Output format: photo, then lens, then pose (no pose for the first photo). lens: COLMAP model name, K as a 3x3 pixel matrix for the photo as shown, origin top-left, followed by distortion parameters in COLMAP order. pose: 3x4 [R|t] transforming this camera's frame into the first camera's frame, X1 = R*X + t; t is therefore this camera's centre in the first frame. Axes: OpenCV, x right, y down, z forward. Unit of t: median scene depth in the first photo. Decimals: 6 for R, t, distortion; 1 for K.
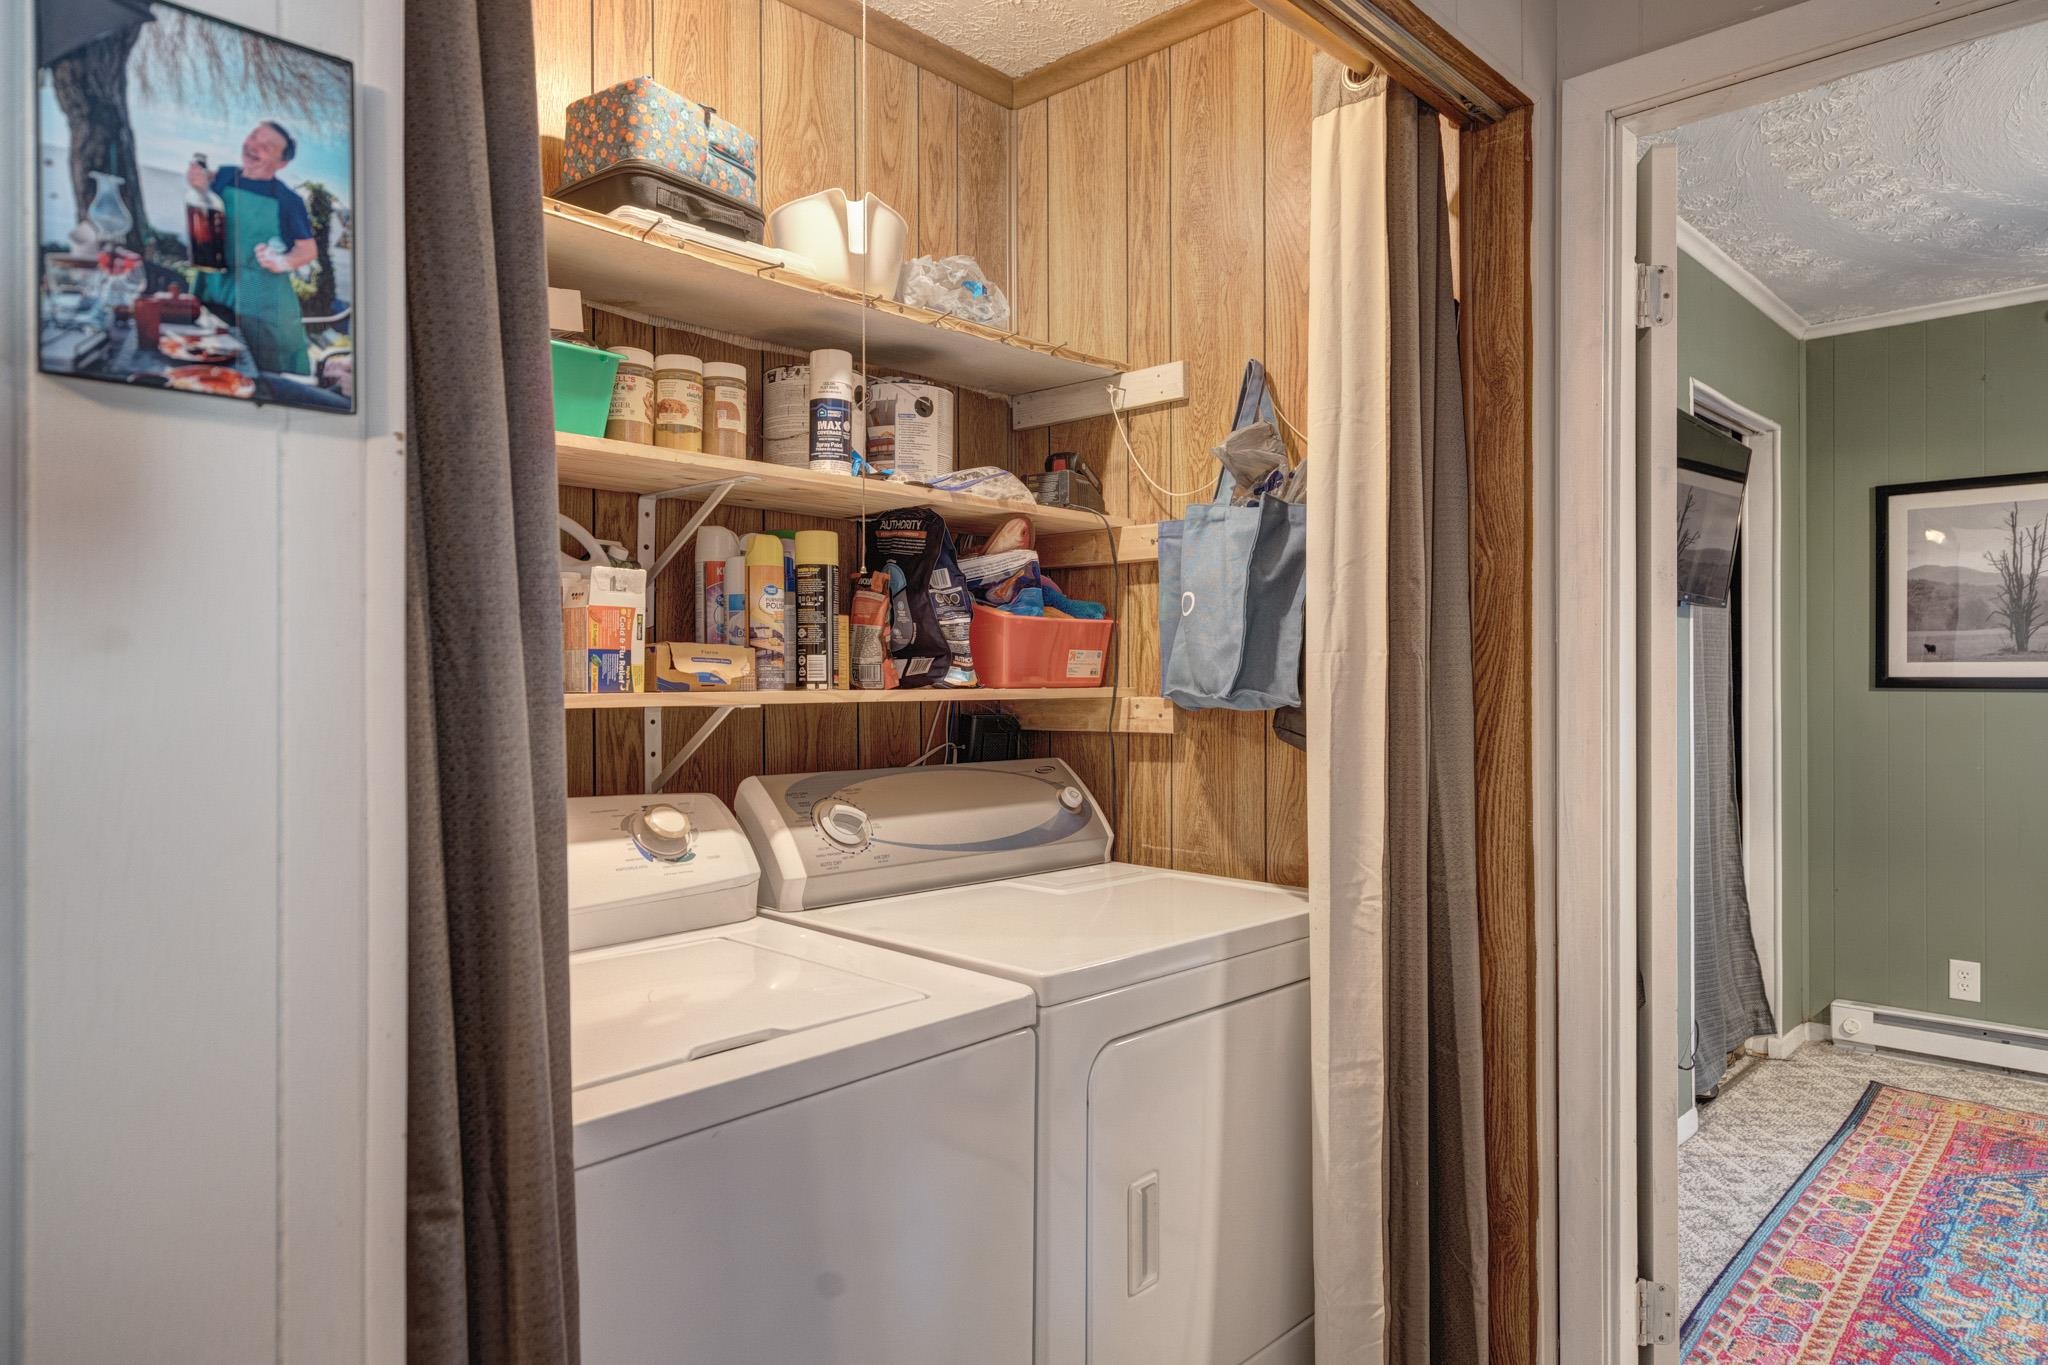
lens RADIAL K [[1248.0, 0, 1022.7], [0, 1248.0, 663.8], [0, 0, 1]] dist [0.002011, 0.000792]
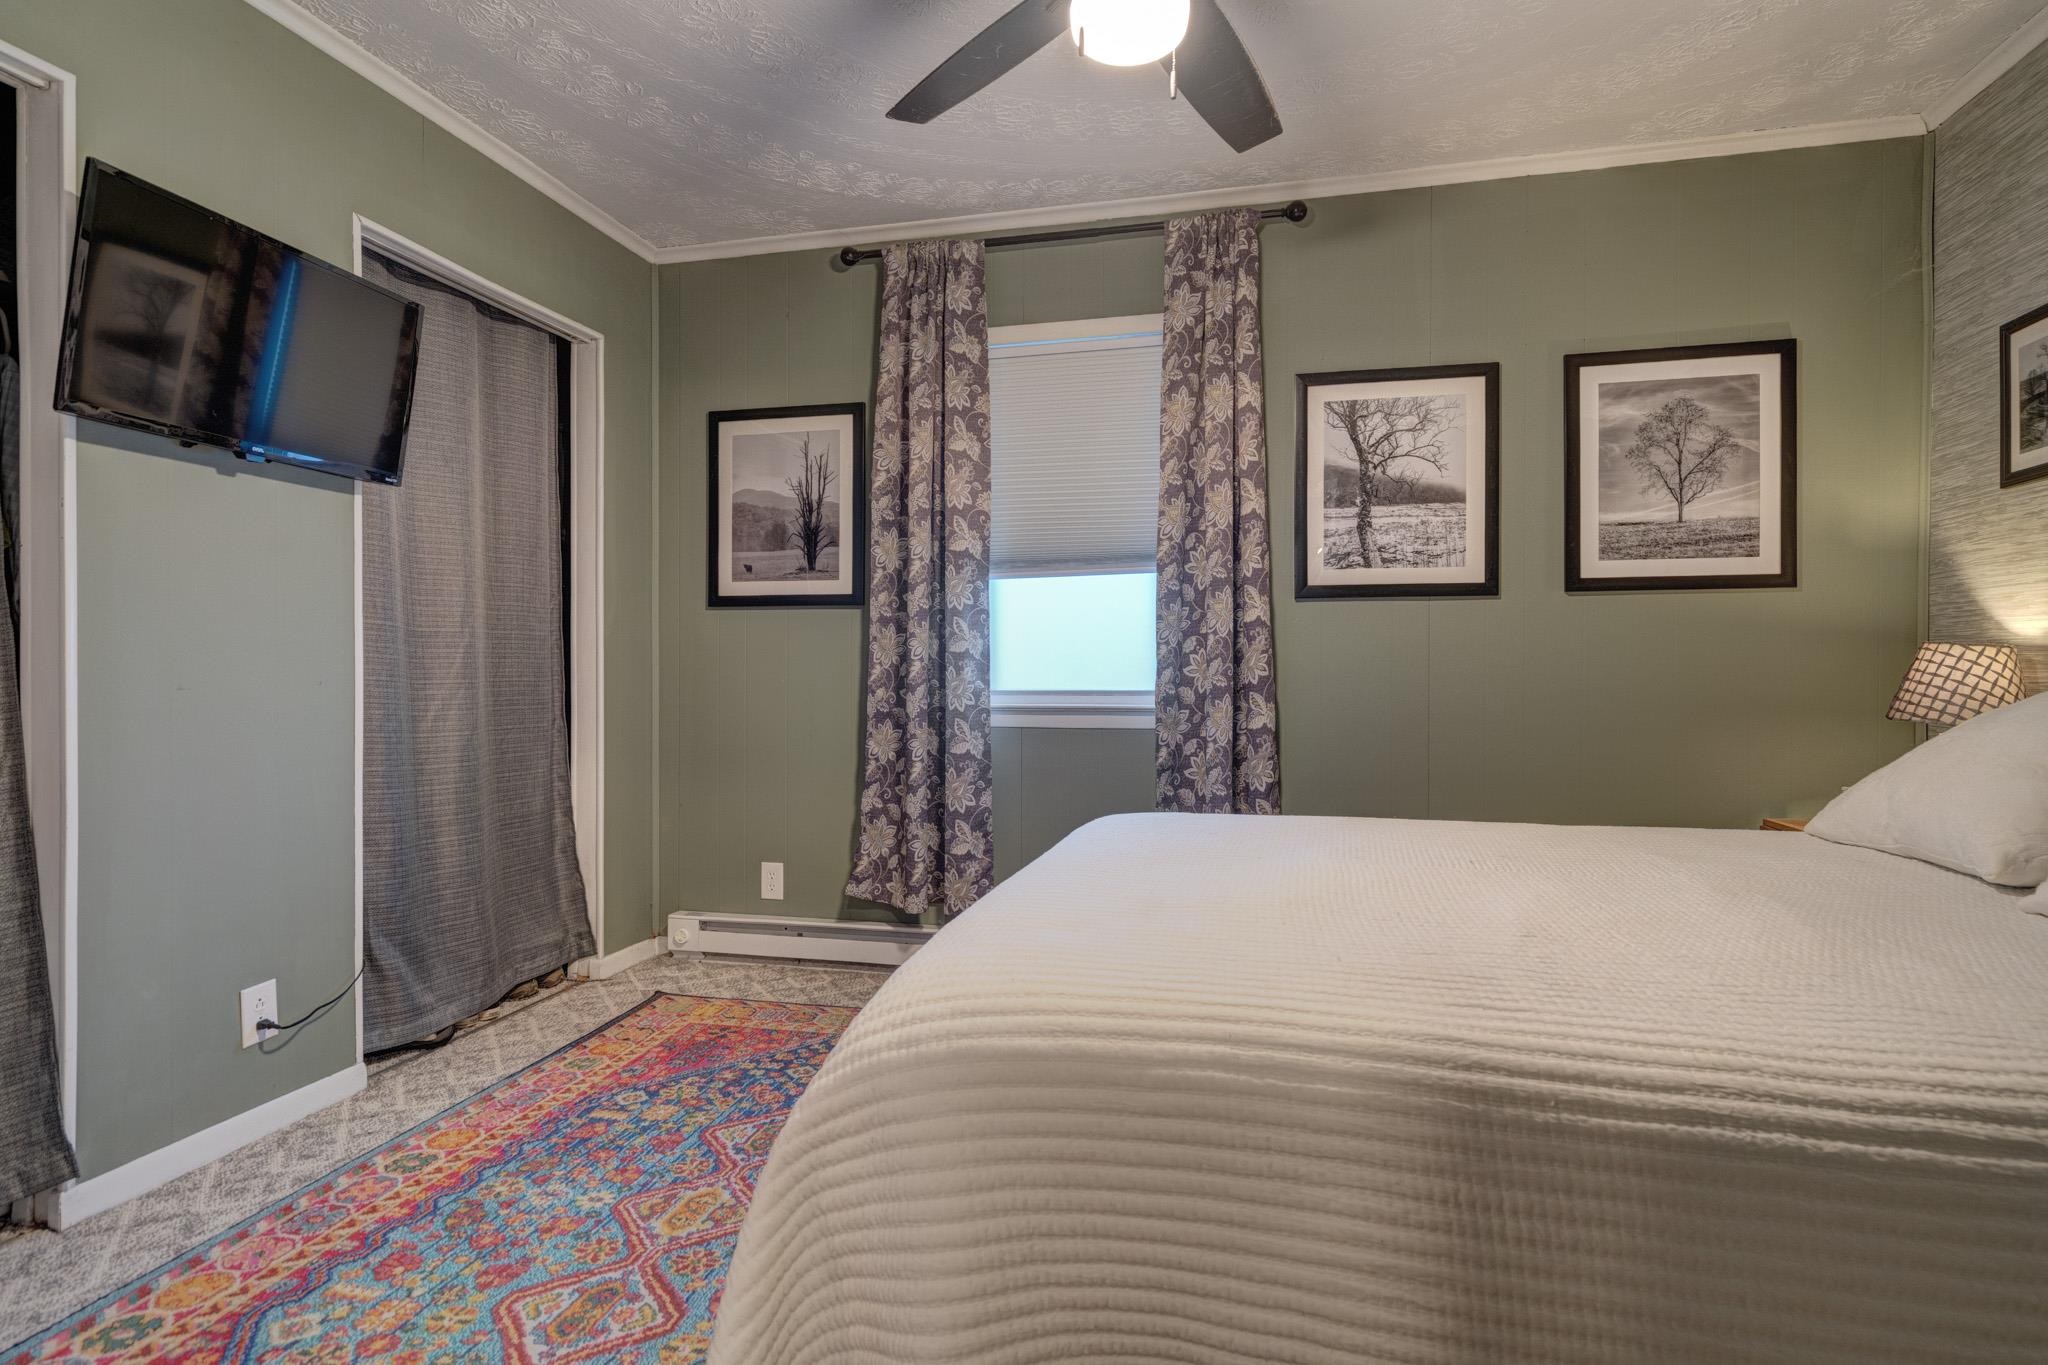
lens RADIAL K [[1045.1, 0, 1018.8], [0, 1045.1, 657.8], [0, 0, 1]] dist [0.004117, -0.000110]
pose [[0.859286, 0.006933, 0.511449, 0.515441], [-0.007571, 0.999971, -0.000837, 0.067765], [-0.511440, -0.003153, 0.859313, 0.138366]]
